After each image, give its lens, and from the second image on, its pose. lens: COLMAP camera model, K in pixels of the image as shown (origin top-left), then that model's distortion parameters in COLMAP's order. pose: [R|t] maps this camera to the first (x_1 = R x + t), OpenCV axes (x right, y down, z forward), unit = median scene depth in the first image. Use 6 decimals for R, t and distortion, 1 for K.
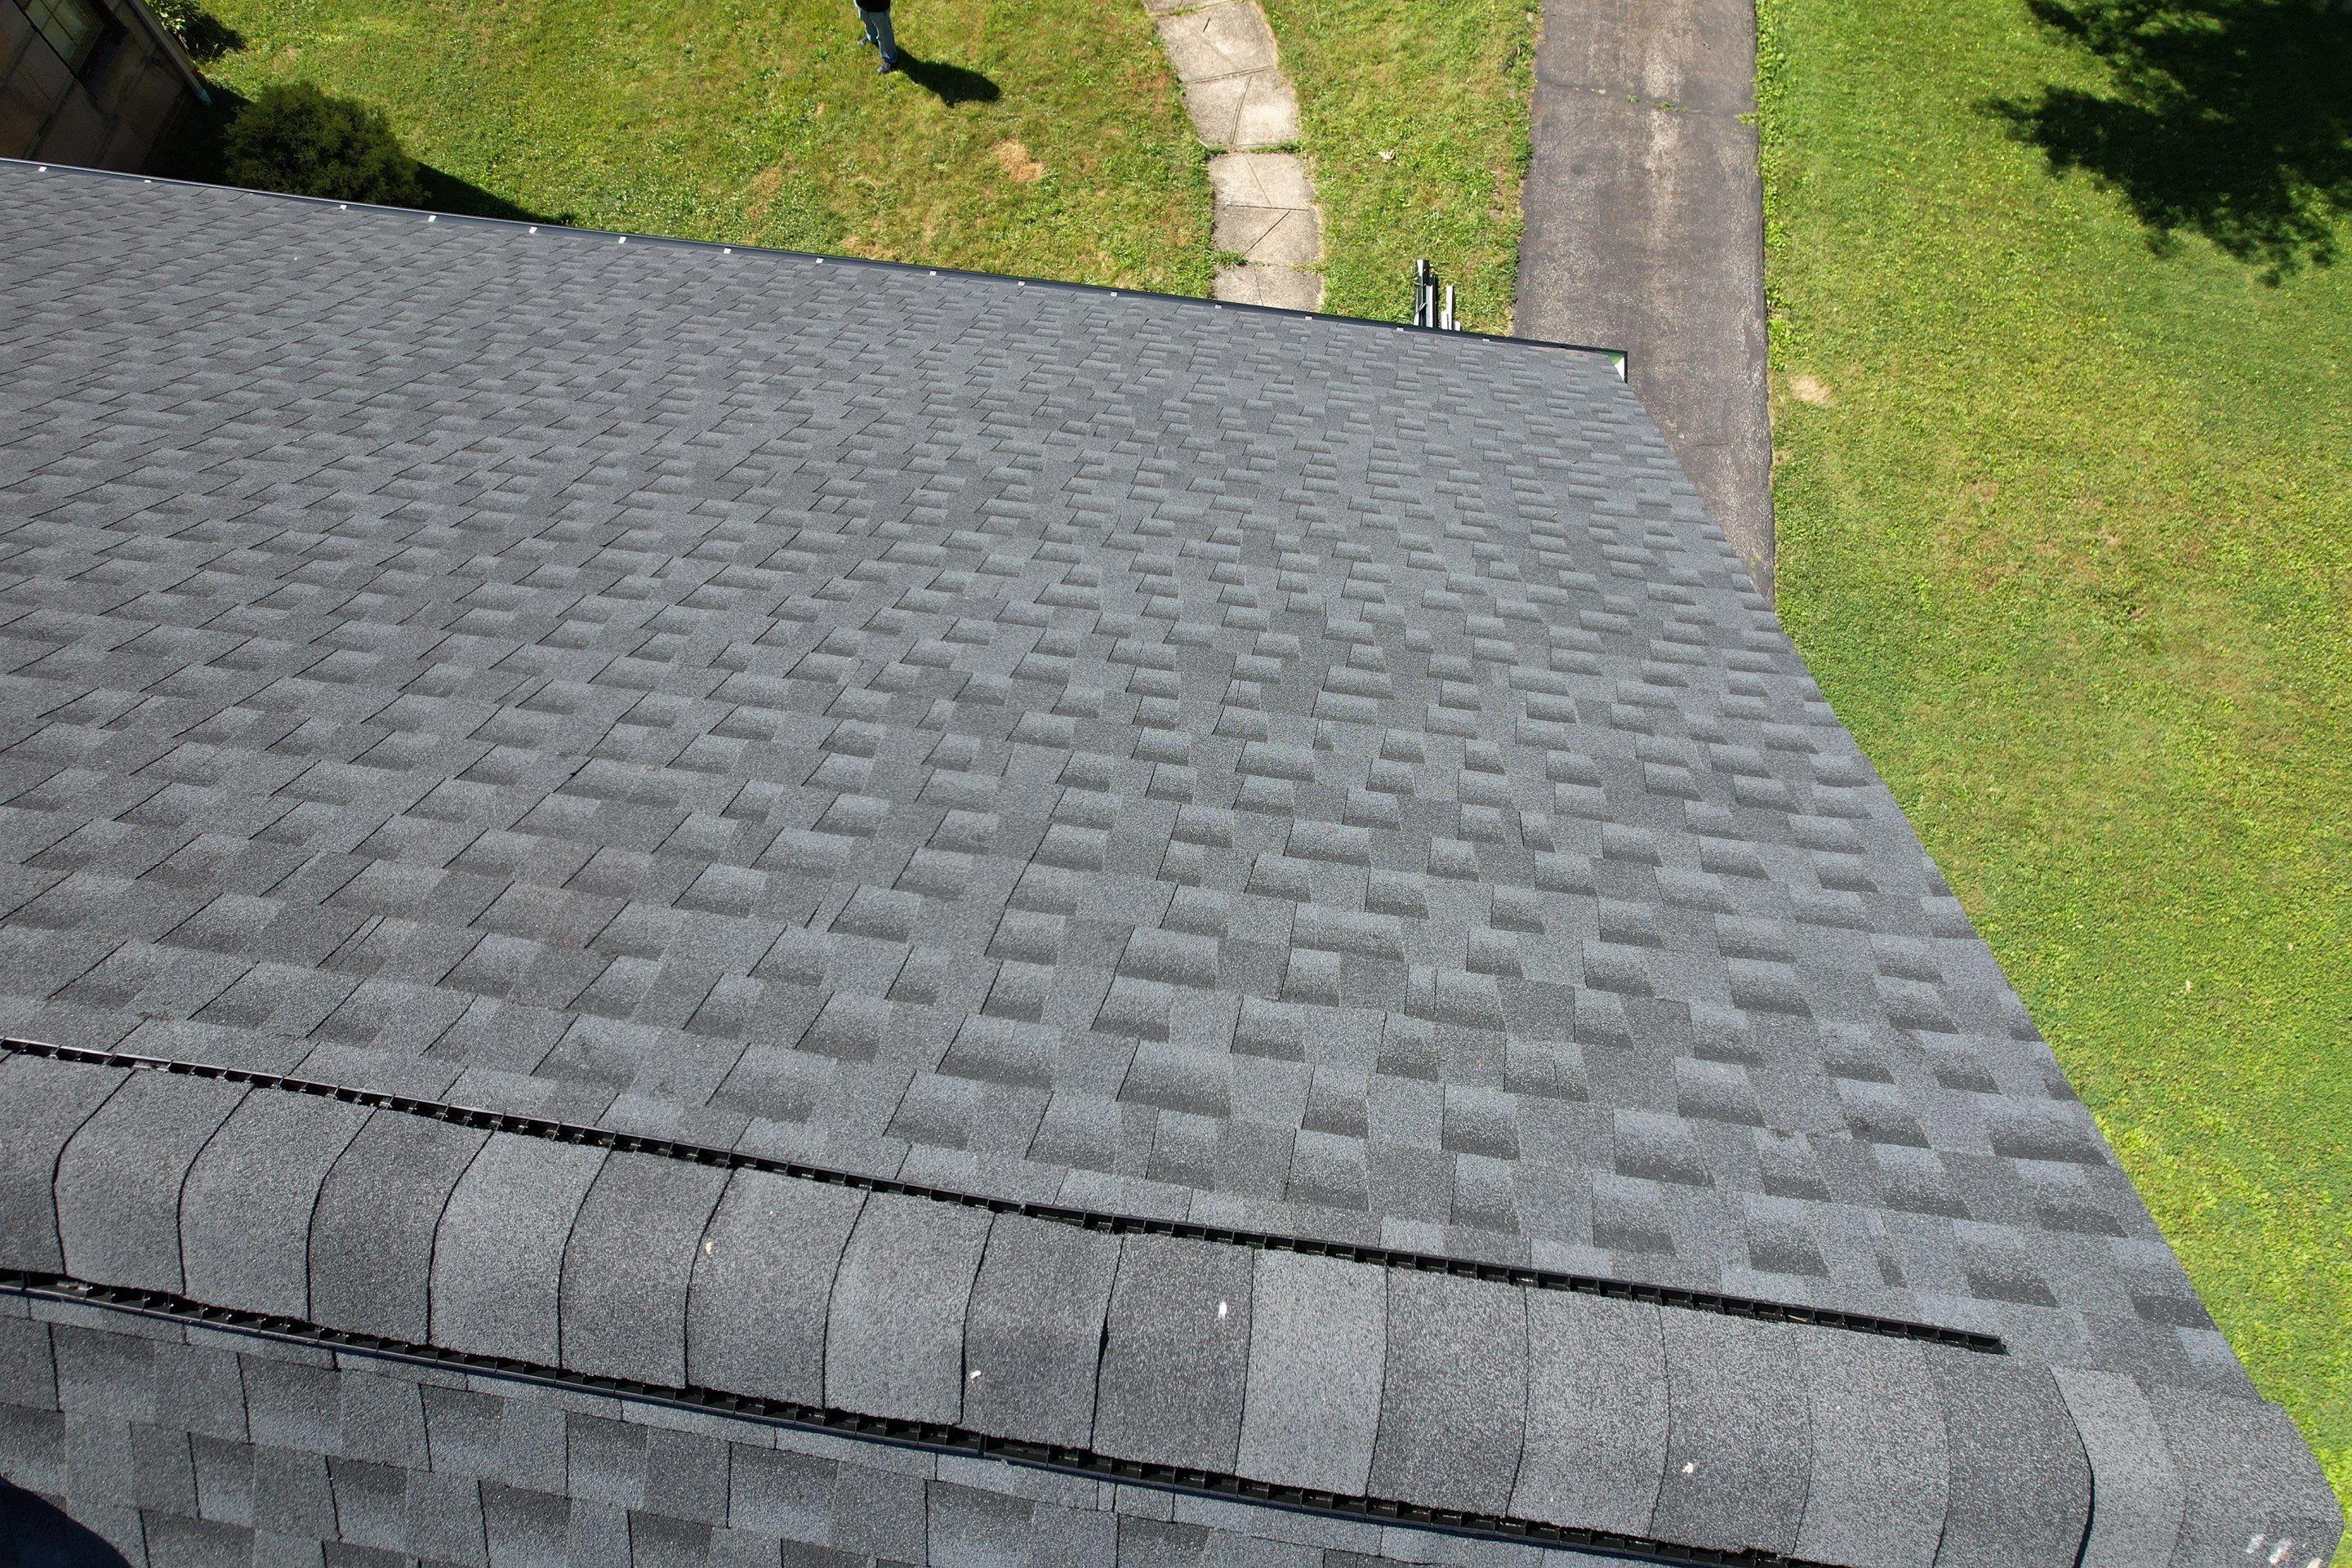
lens RADIAL K [[1502.1, 0, 1178.9], [0, 1502.1, 773.2], [0, 0, 1]] dist [-0.072869, 0.067765]
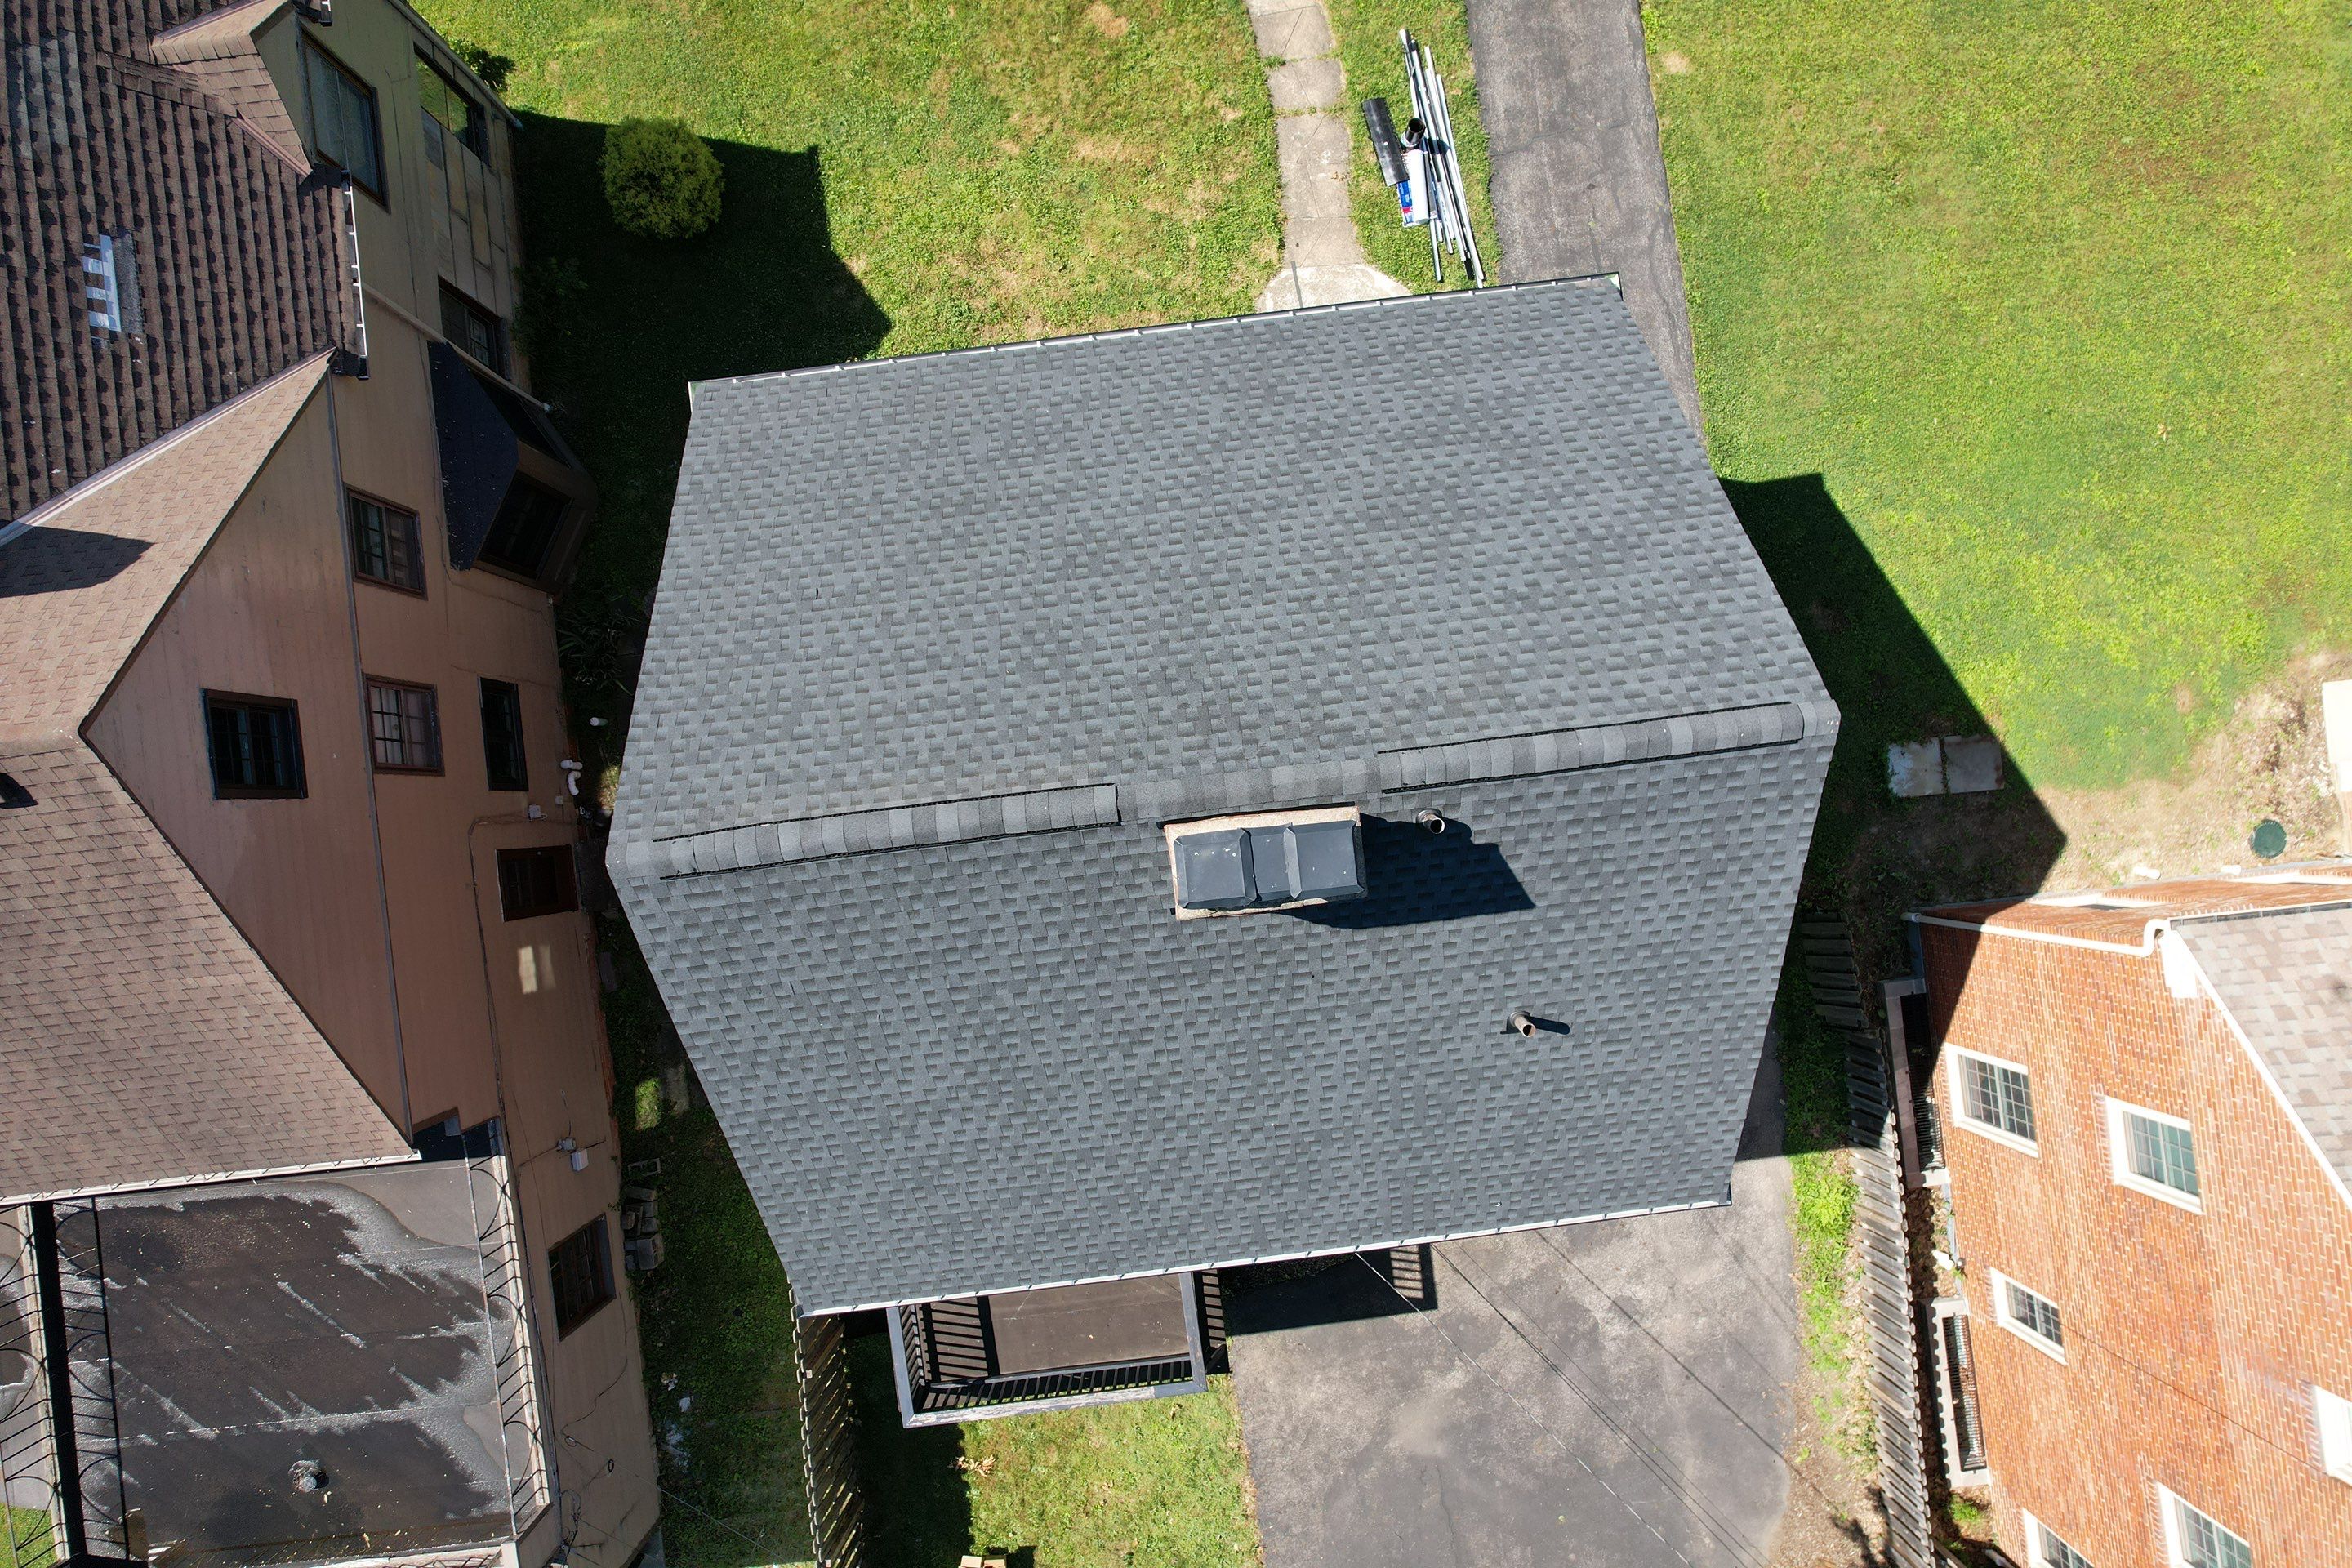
lens RADIAL K [[1555.2, 0, 1174.6], [0, 1555.2, 784.1], [0, 0, 1]] dist [-0.099161, 0.090105]
pose [[0.965115, -0.261574, 0.011530, -1.327971], [0.239726, 0.900497, 0.362818, -1.439266], [-0.105286, -0.347397, 0.931789, -3.084738]]
